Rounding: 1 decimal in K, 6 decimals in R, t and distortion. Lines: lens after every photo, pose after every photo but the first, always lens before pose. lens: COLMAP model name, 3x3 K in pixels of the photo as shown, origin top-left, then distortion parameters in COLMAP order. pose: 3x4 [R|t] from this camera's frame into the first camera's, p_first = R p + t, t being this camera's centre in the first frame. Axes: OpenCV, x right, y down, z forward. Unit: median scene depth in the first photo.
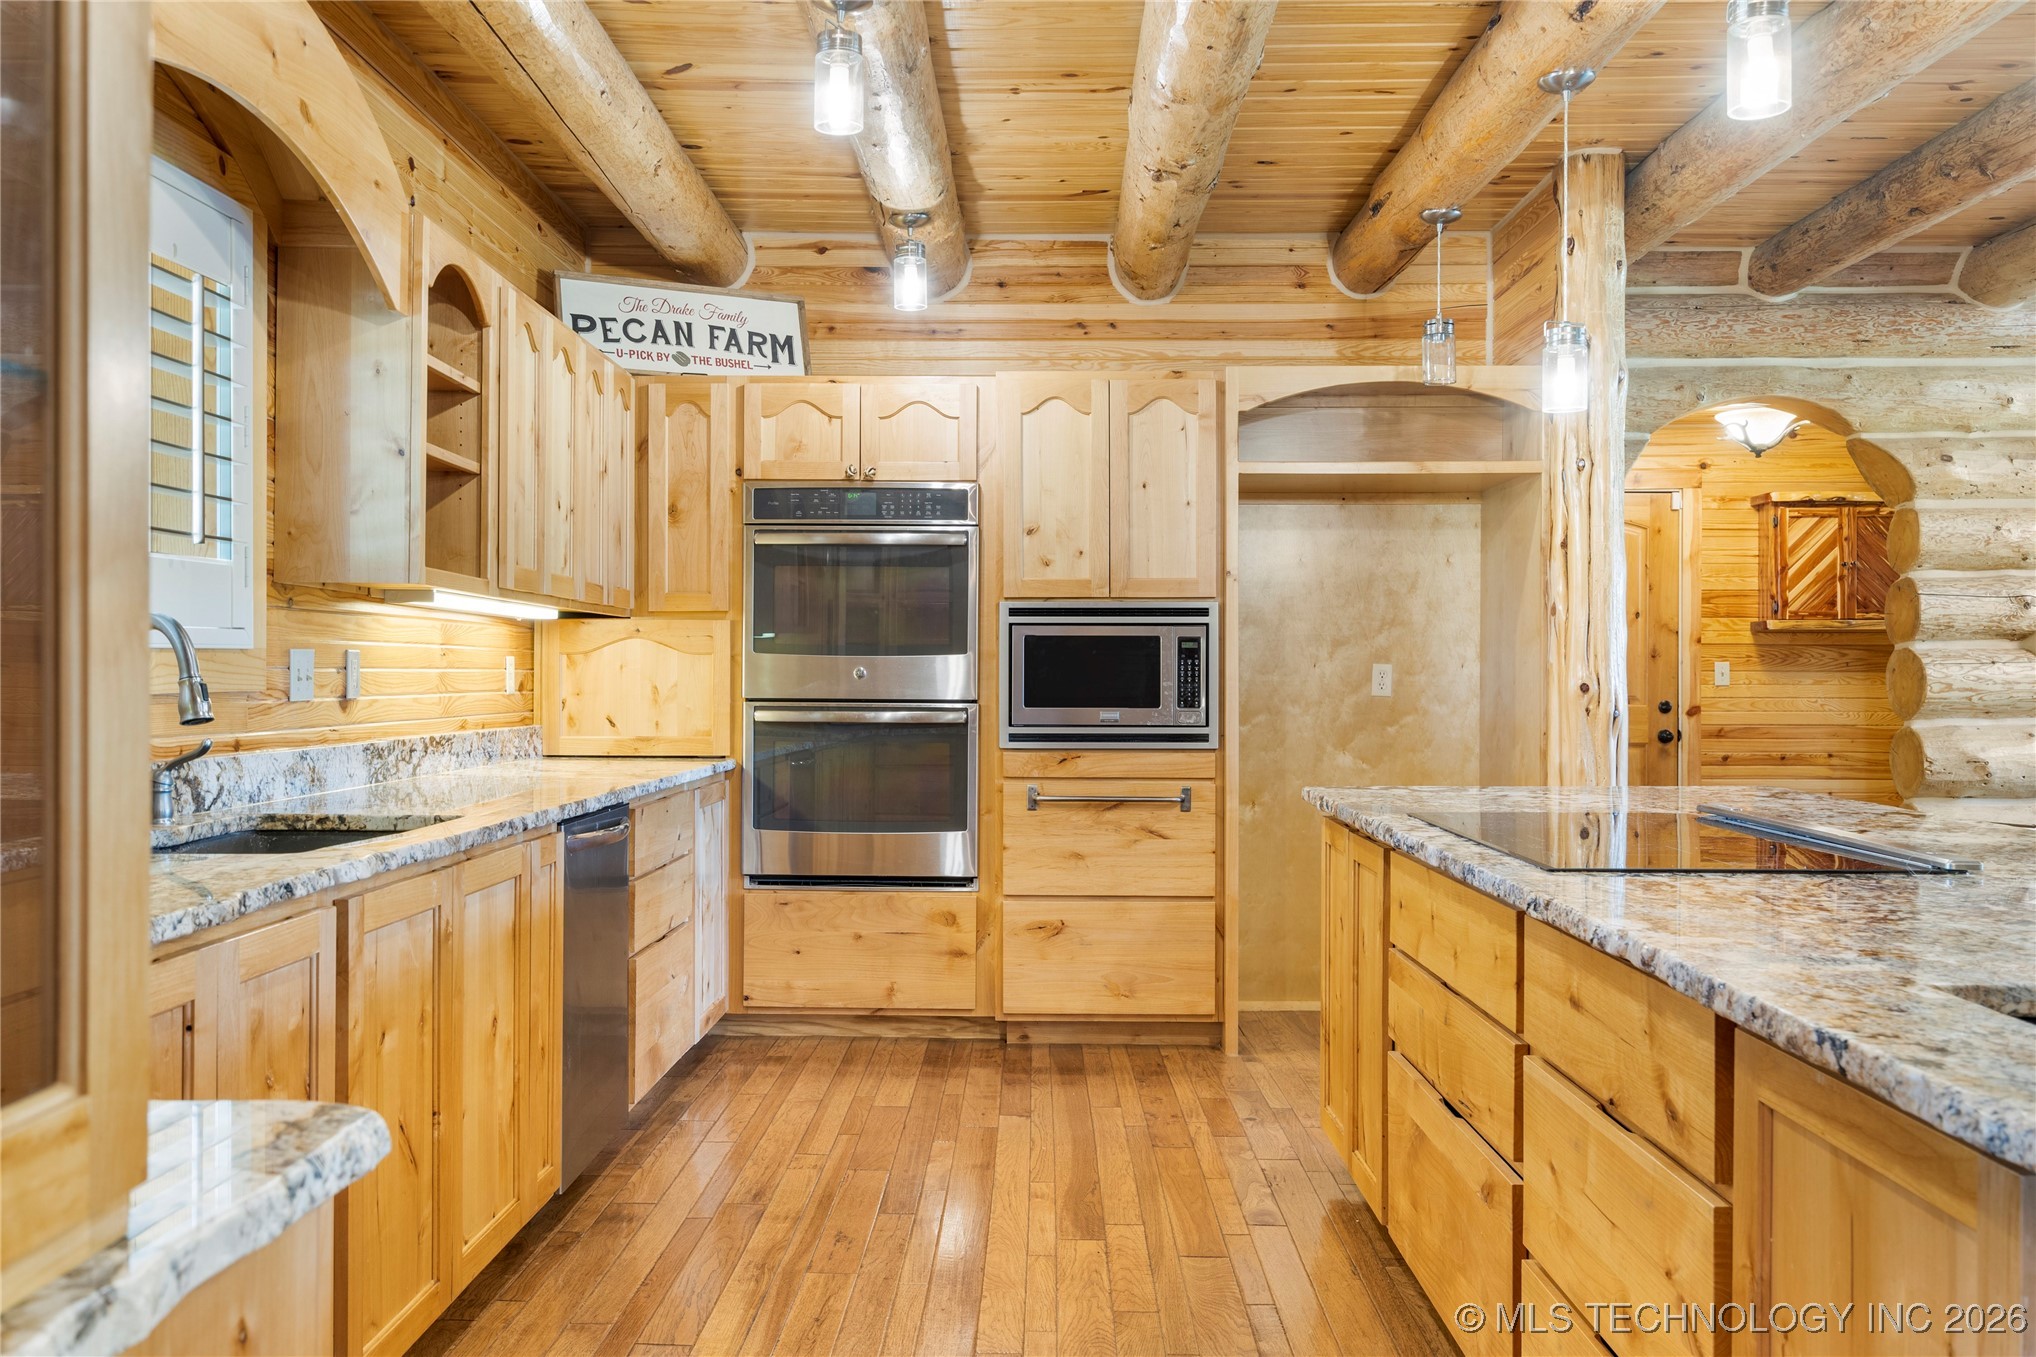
lens RADIAL K [[1747.6, 0, 1017.6], [0, 1747.6, 678.6], [0, 0, 1]] dist [0.012123, -0.000732]
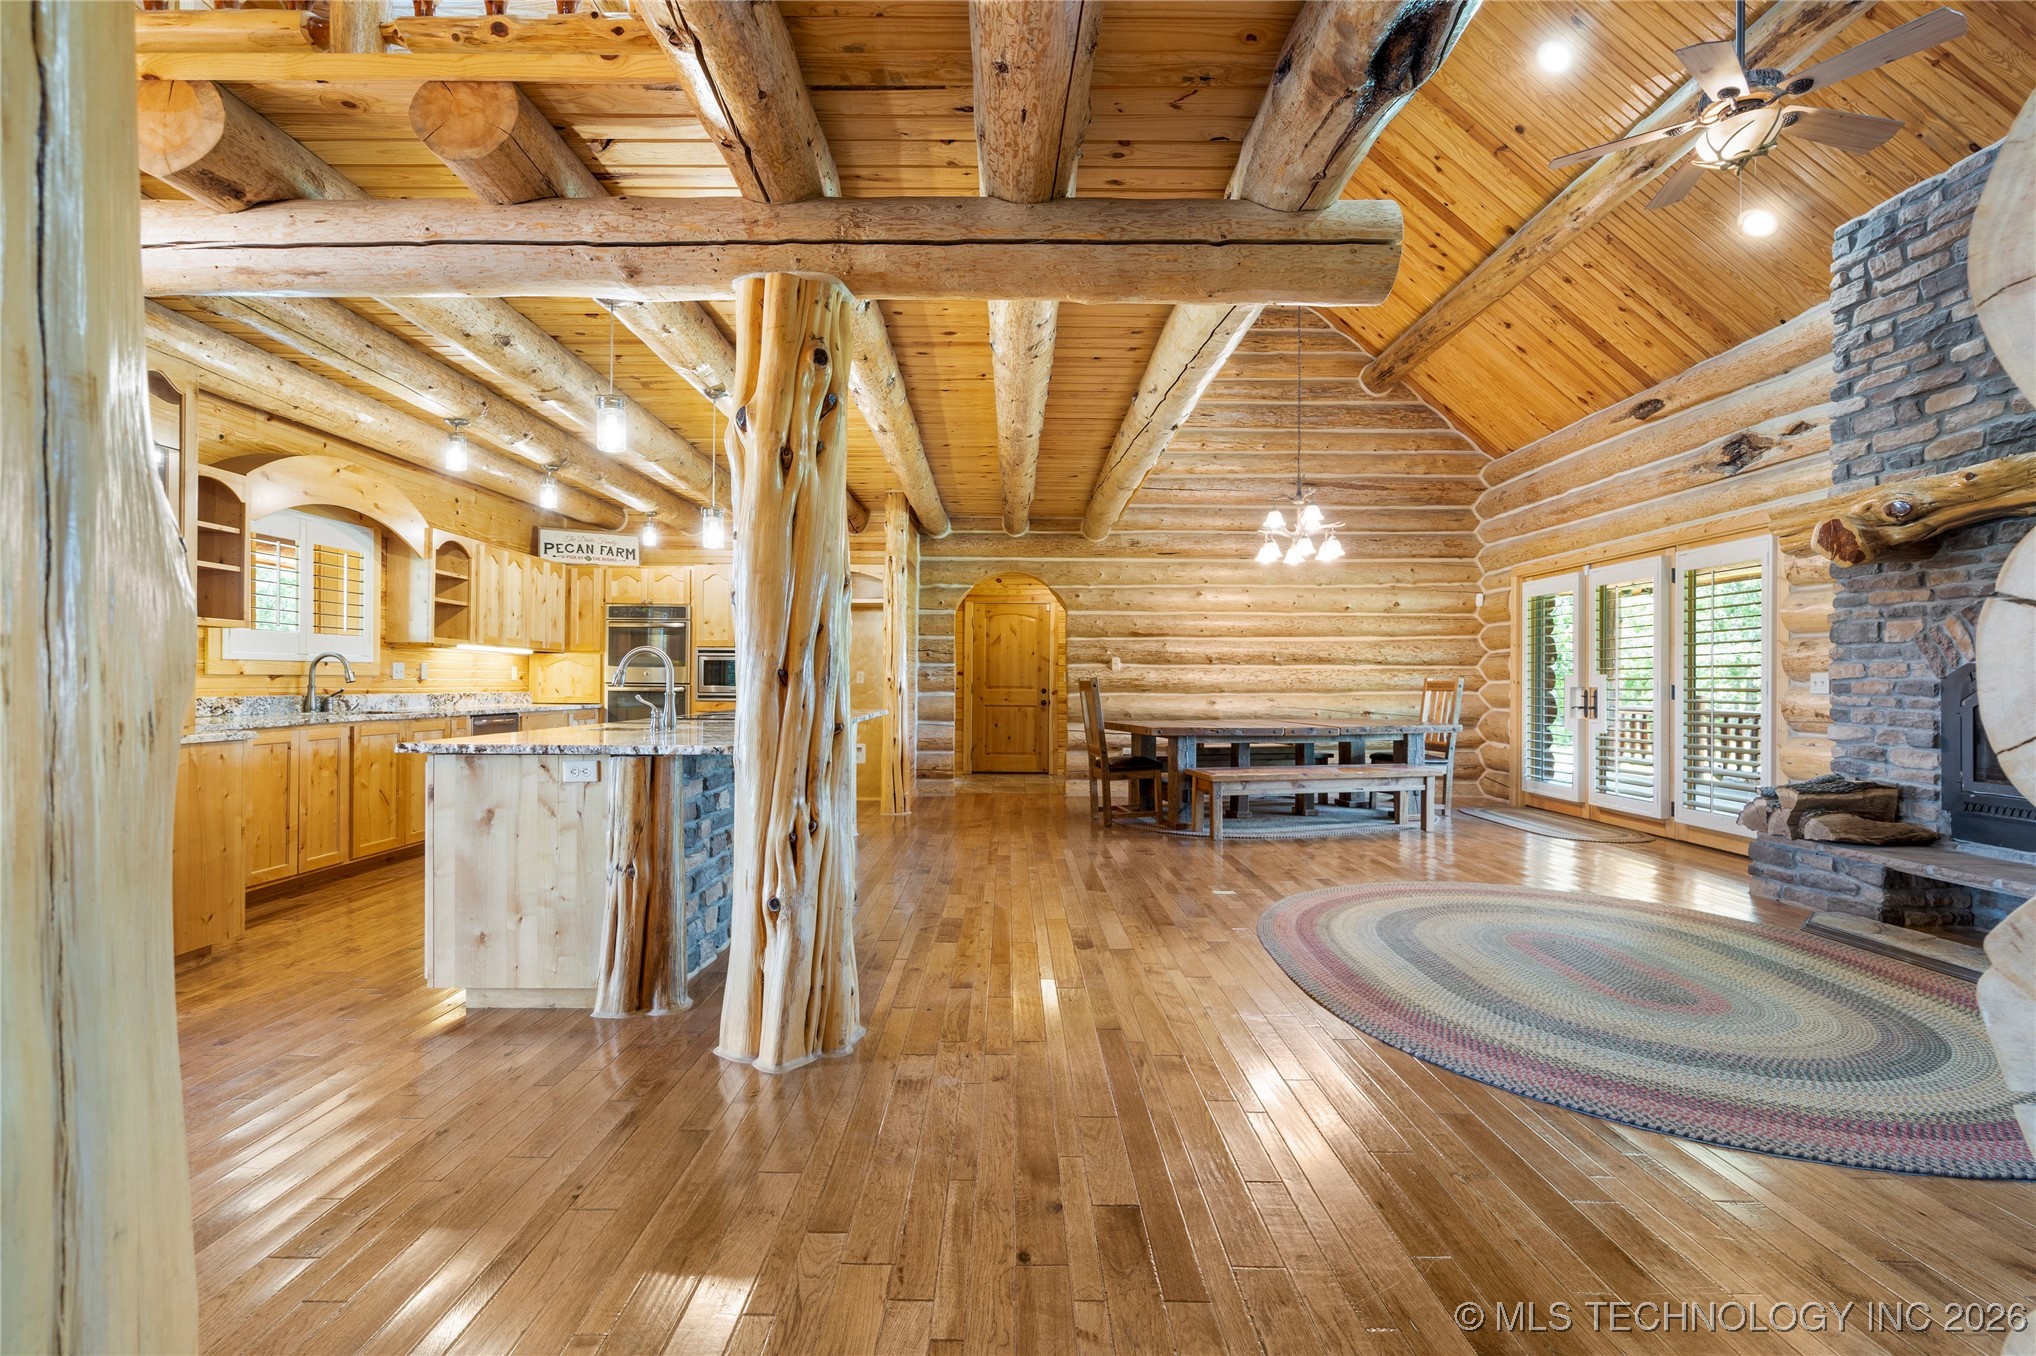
lens RADIAL K [[934.1, 0, 1016.0], [0, 934.1, 684.3], [0, 0, 1]] dist [-0.001320, 0.001268]
pose [[0.999842, 0.004250, 0.017255, 0.471402], [-0.004229, 0.999990, -0.001267, 0.013505], [-0.017260, 0.001194, 0.999850, -0.490685]]
